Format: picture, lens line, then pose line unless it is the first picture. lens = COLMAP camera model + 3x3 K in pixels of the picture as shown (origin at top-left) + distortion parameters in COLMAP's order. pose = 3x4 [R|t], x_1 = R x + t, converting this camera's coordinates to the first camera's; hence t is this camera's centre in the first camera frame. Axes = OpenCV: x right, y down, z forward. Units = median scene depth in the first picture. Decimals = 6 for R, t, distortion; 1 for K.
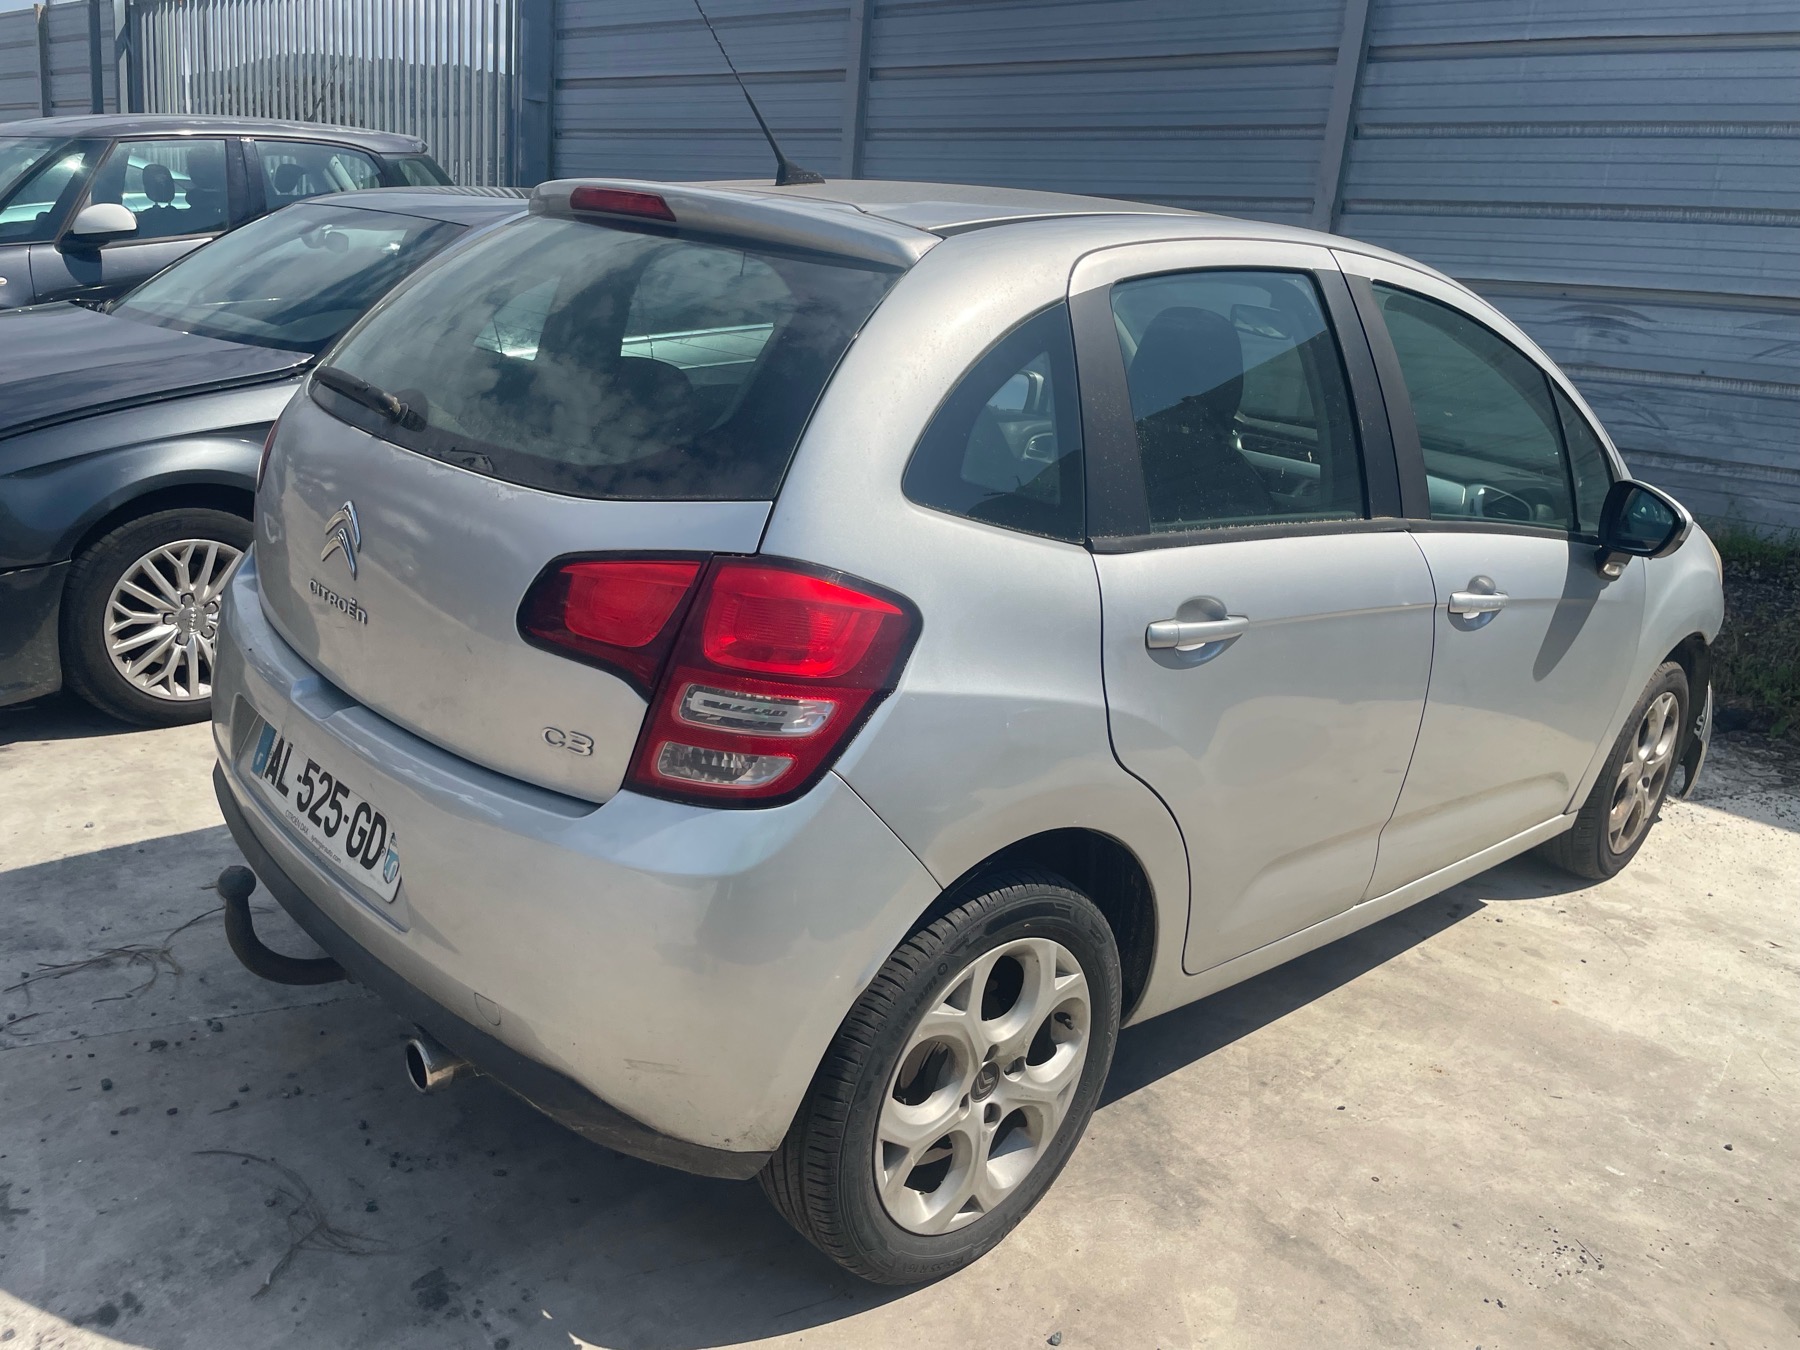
lens RADIAL K [[1374.6, 0, 901.8], [0, 1374.6, 668.0], [0, 0, 1]] dist [0.082609, -0.109093]
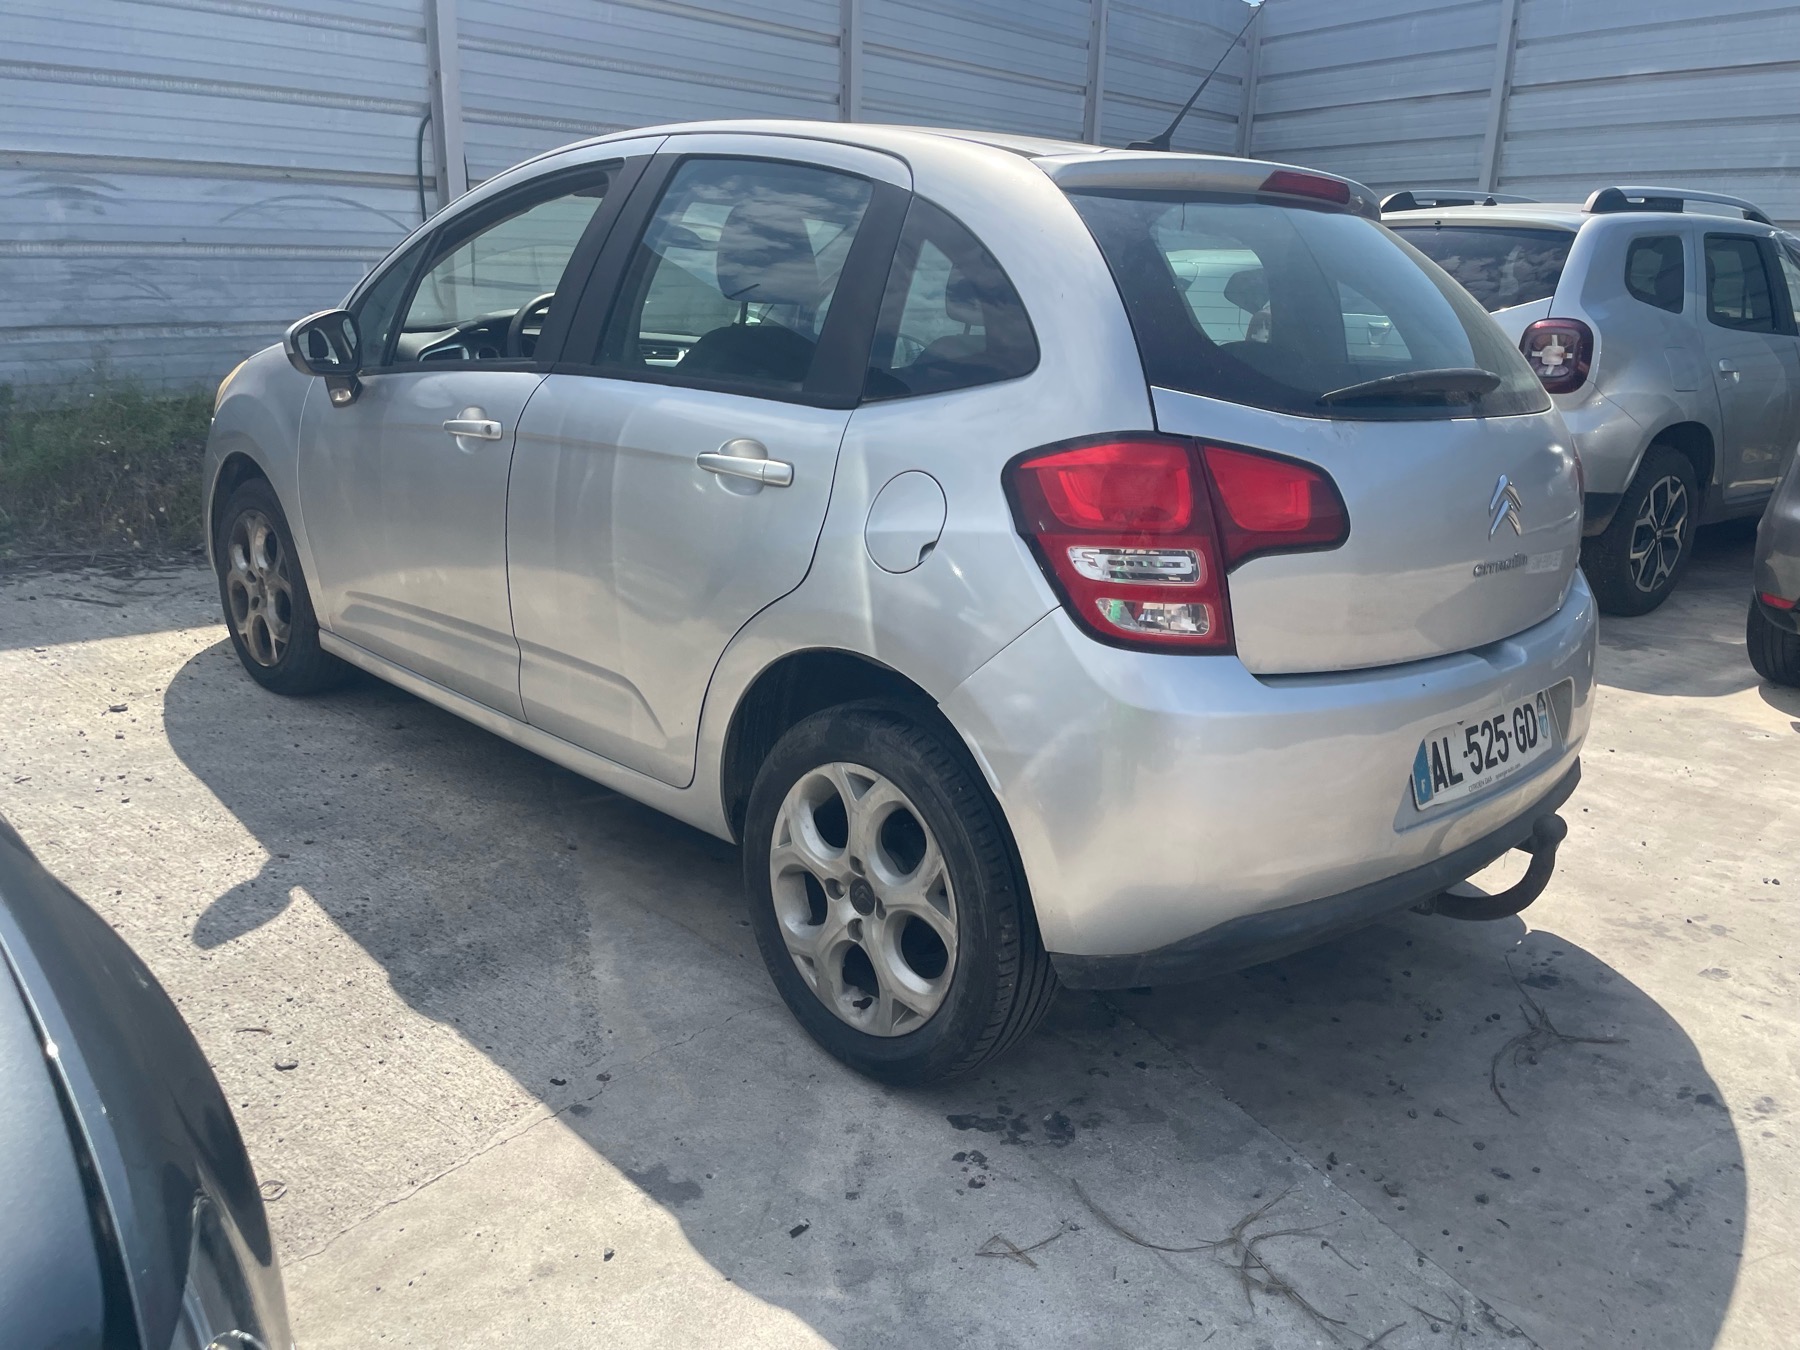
lens RADIAL K [[1400.8, 0, 897.1], [0, 1400.8, 649.7], [0, 0, 1]] dist [0.082885, -0.107948]
pose [[-0.028702, -0.351376, 0.935794, -0.529760], [0.235794, 0.907381, 0.347939, -0.179200], [-0.971379, 0.230641, 0.056809, 0.502671]]
